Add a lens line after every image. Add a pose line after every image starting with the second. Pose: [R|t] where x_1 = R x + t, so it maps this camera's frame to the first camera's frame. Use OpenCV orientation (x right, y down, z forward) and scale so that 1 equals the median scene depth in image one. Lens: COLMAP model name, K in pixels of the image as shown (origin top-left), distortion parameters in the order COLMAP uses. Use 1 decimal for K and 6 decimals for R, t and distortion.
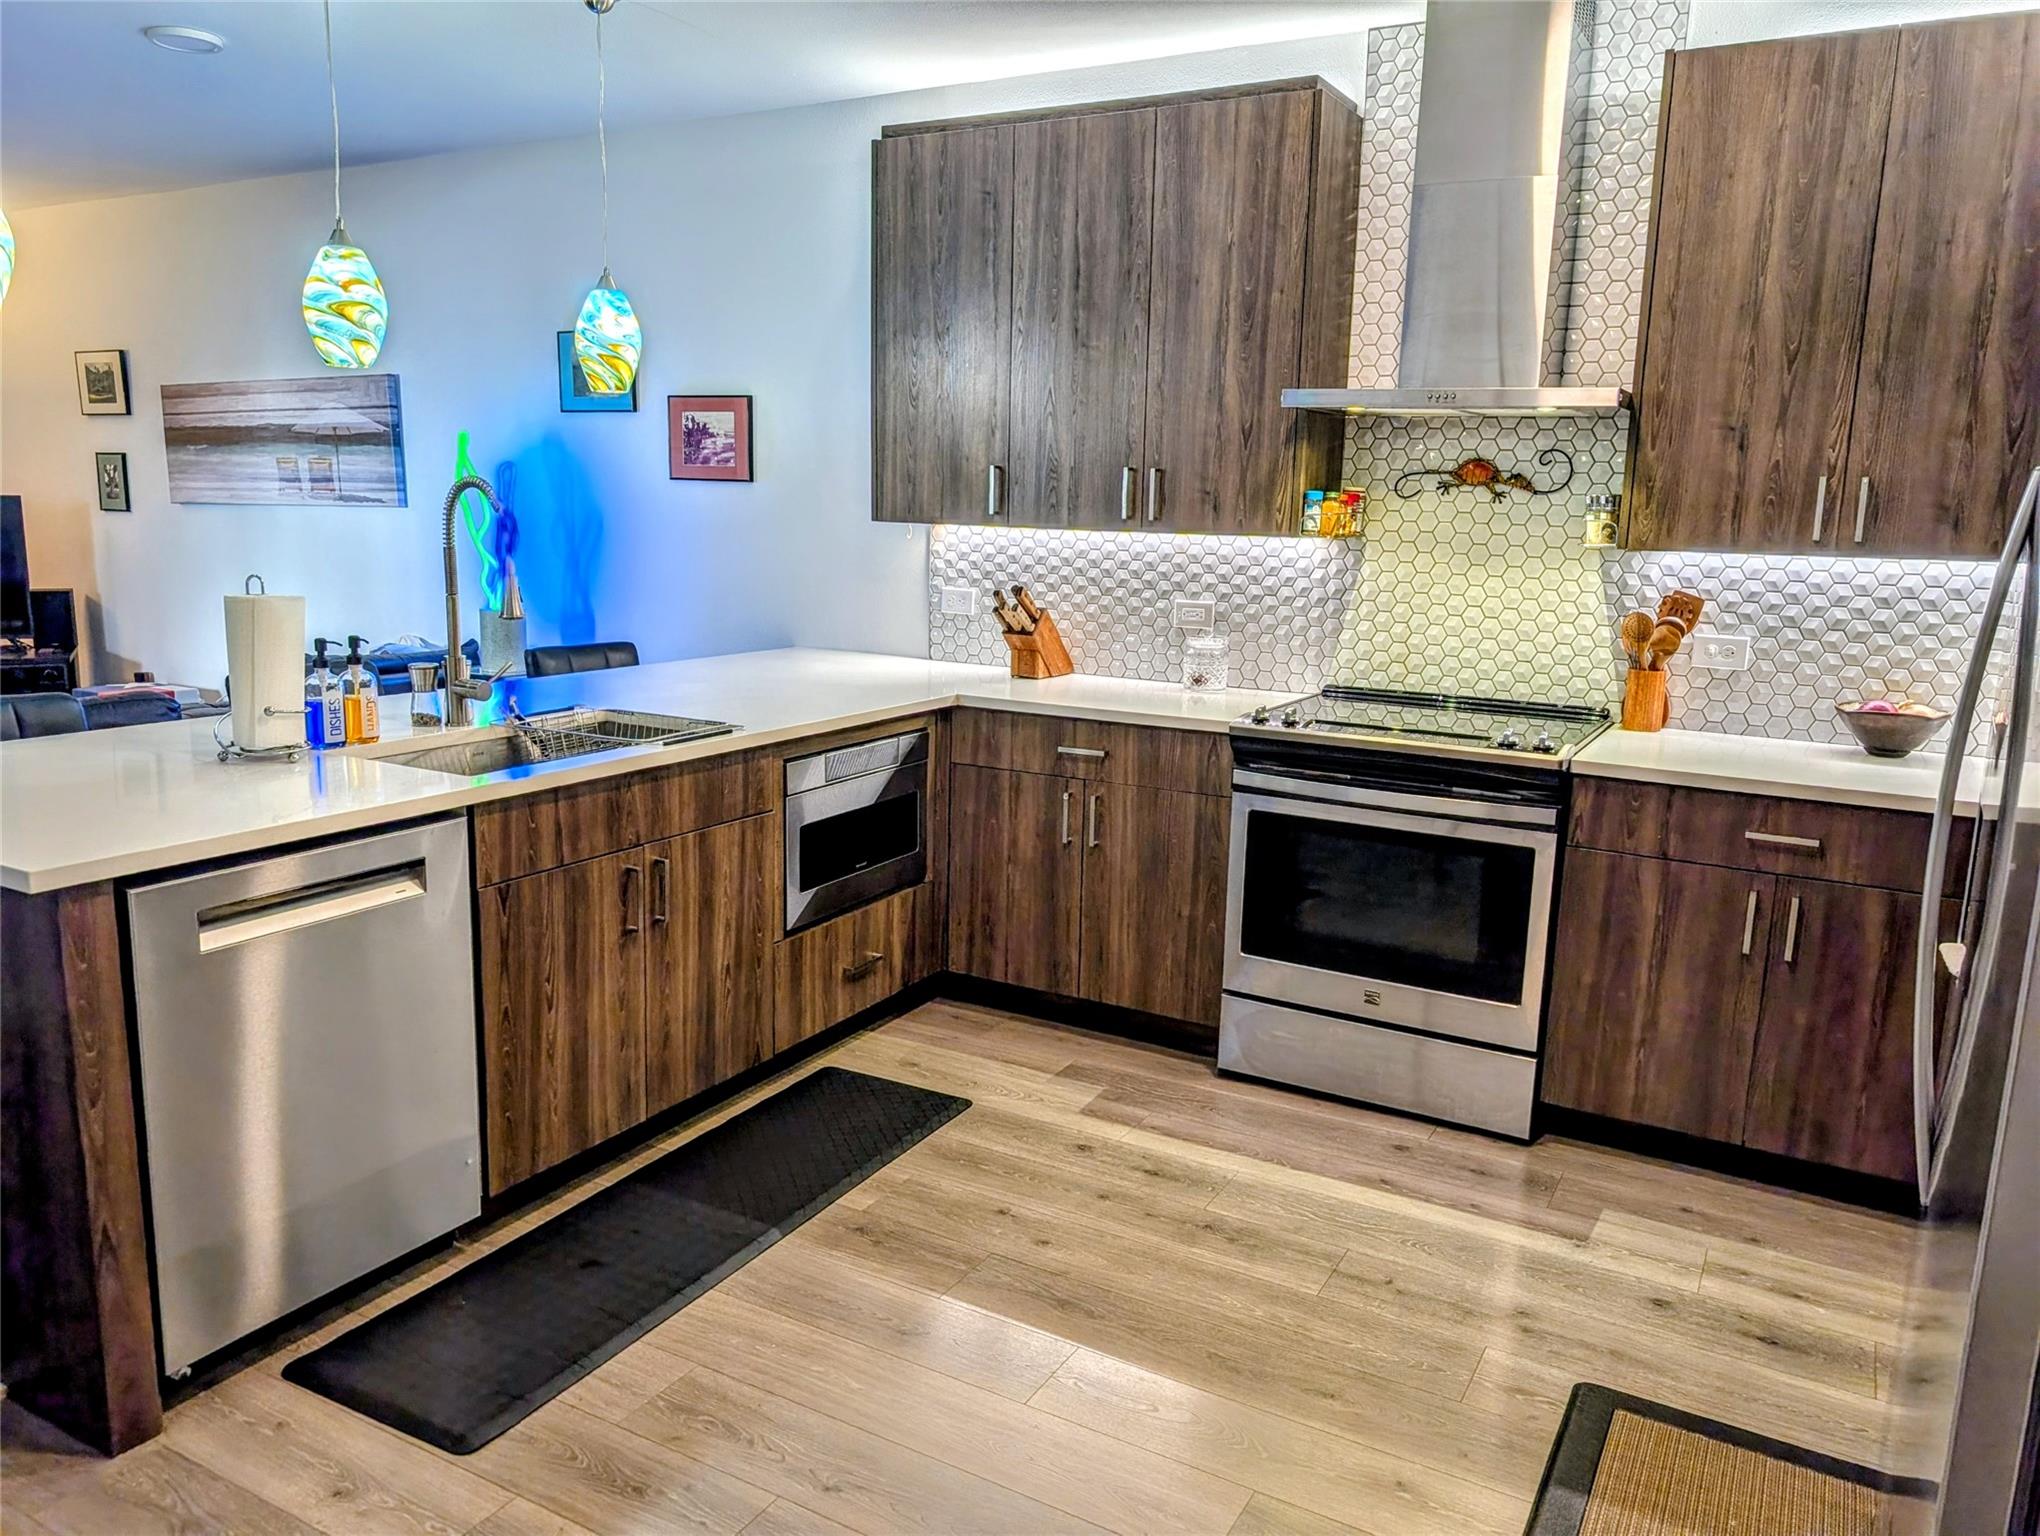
lens RADIAL K [[1461.2, 0, 989.9], [0, 1461.2, 773.6], [0, 0, 1]] dist [0.003487, -0.117877]
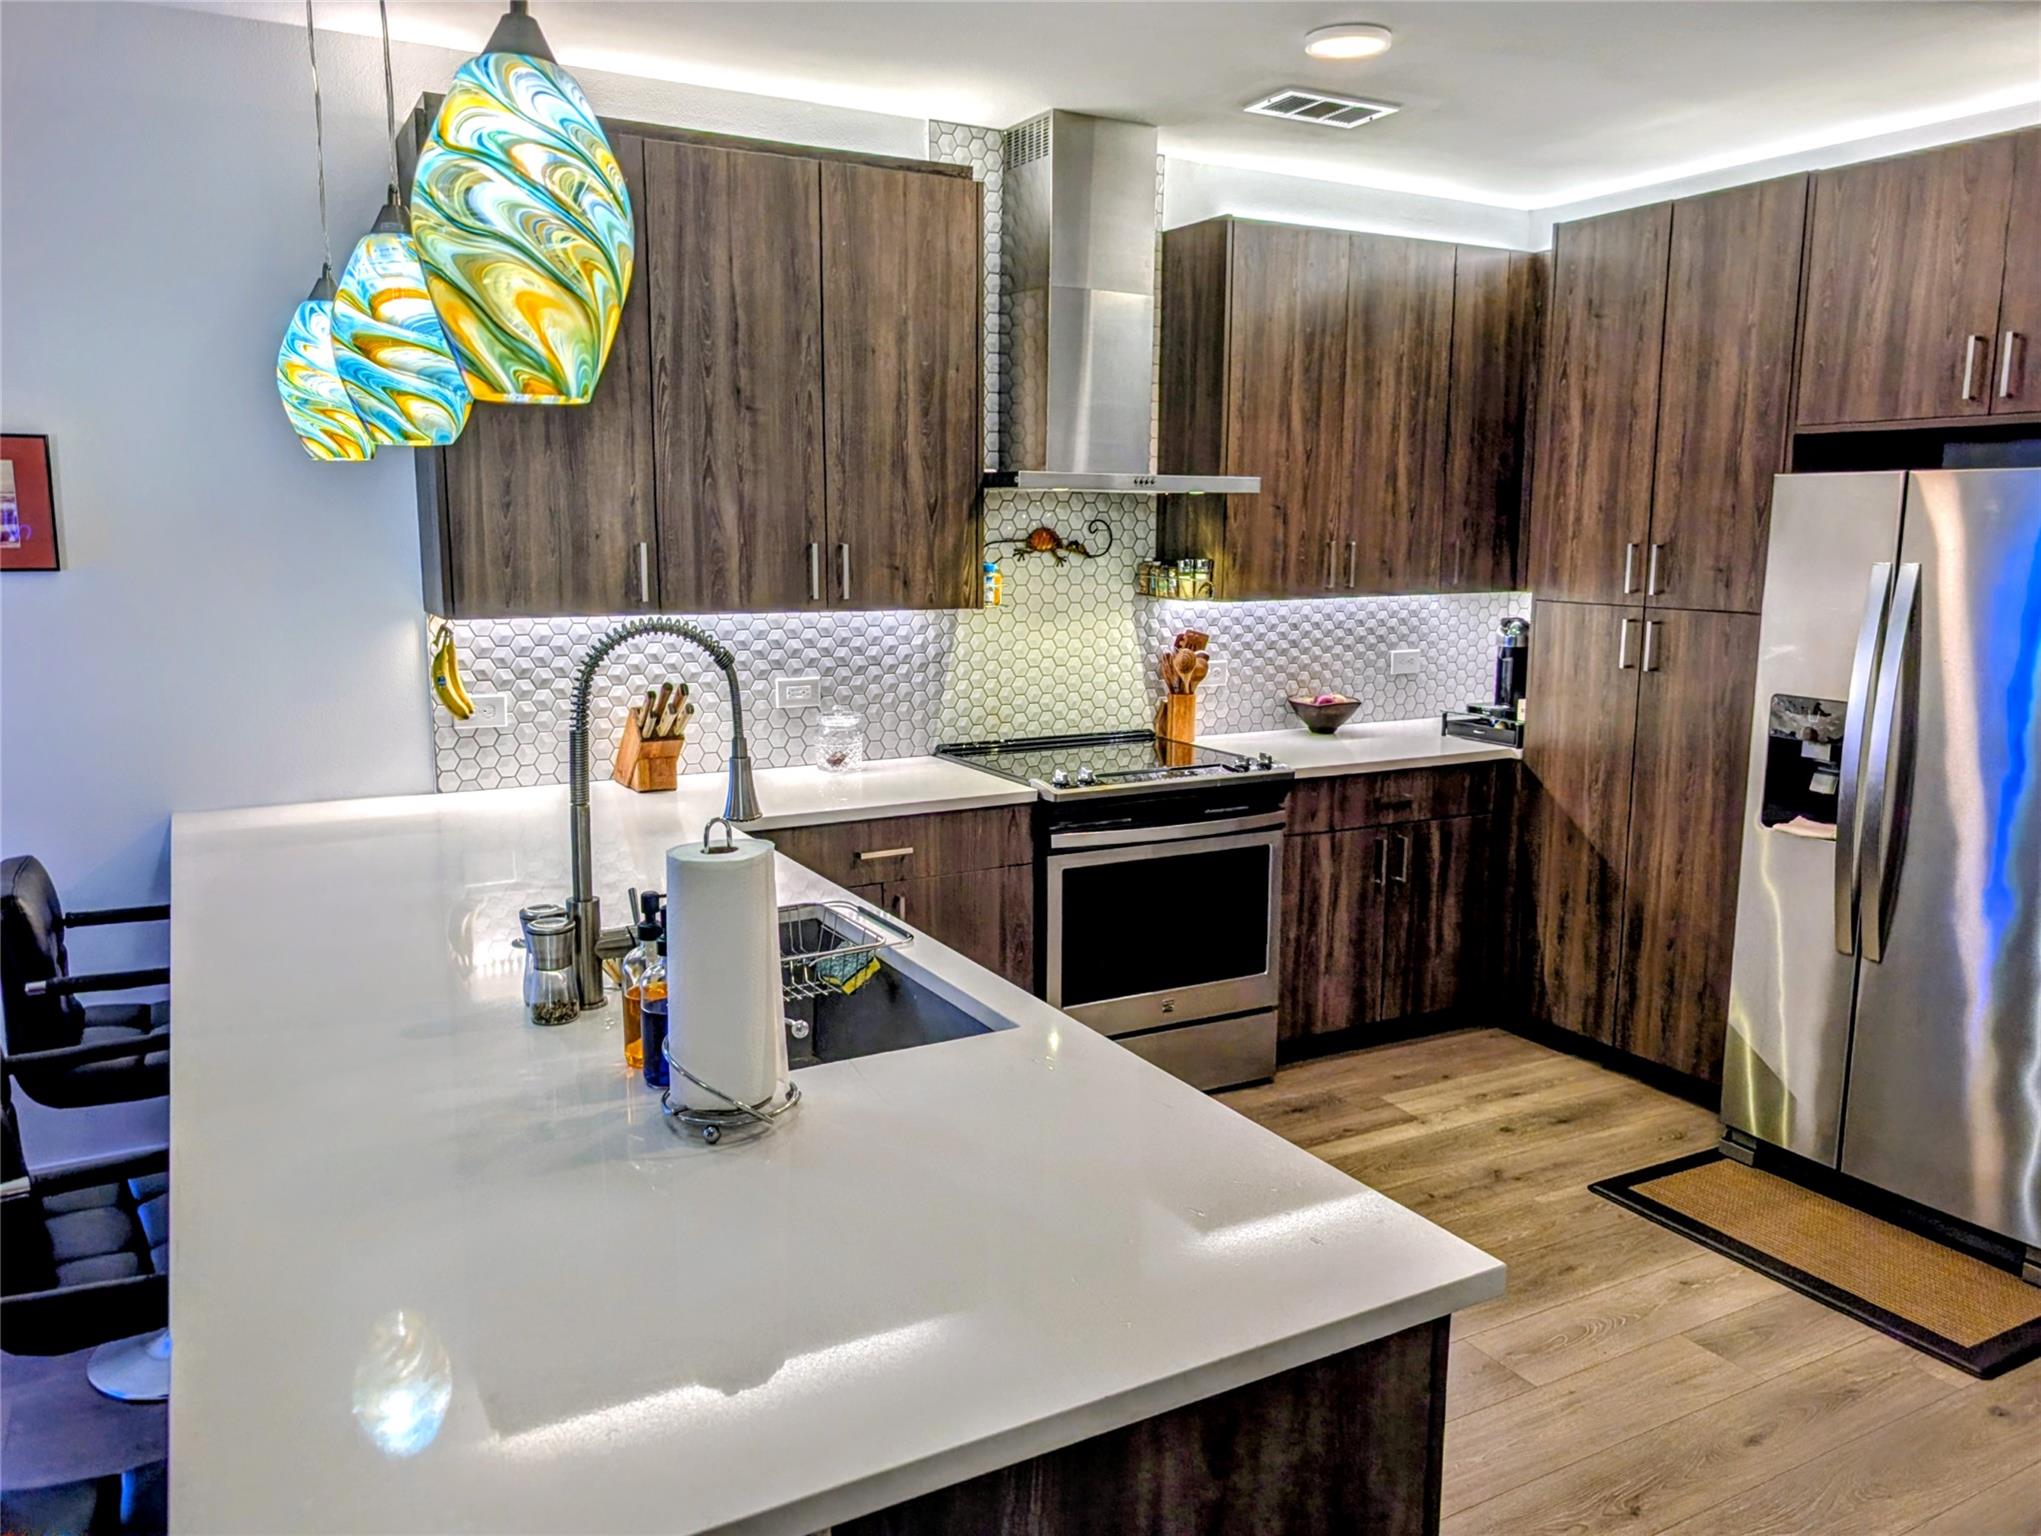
lens RADIAL K [[1462.0, 0, 990.4], [0, 1462.0, 773.6], [0, 0, 1]] dist [0.003487, -0.117877]
pose [[0.512925, -0.160247, 0.843344, -0.674957], [0.166807, 0.982302, 0.085199, -0.131560], [-0.842071, 0.096975, 0.530577, 0.447264]]
